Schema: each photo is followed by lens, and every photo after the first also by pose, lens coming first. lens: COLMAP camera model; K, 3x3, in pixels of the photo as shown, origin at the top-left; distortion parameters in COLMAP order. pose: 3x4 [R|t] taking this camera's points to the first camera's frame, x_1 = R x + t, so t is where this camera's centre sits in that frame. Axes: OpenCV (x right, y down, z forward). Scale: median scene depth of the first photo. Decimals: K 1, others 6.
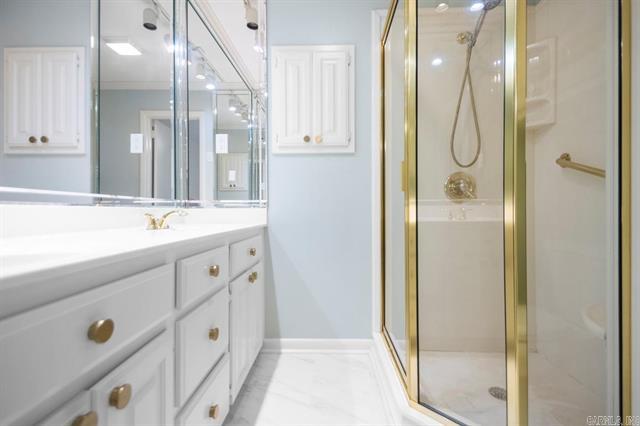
lens RADIAL K [[291.7, 0, 318.4], [0, 291.7, 210.2], [0, 0, 1]] dist [0.066189, -0.036761]
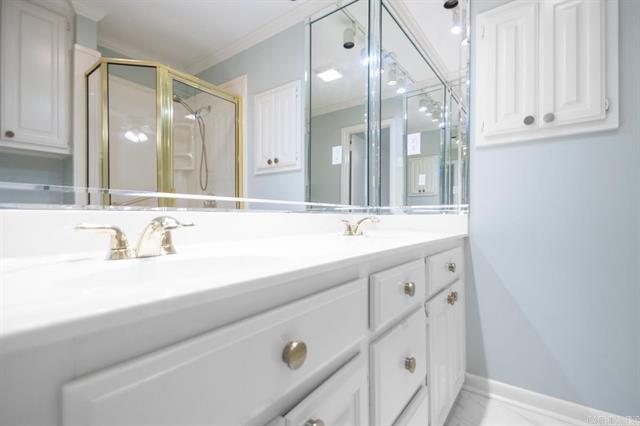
lens RADIAL K [[293.8, 0, 325.8], [0, 293.8, 217.1], [0, 0, 1]] dist [0.003703, -0.000523]
pose [[0.828828, 0.002811, -0.559496, -0.047927], [-0.000755, 0.999992, 0.003905, -0.002369], [0.559503, -0.002814, 0.828824, 0.097966]]
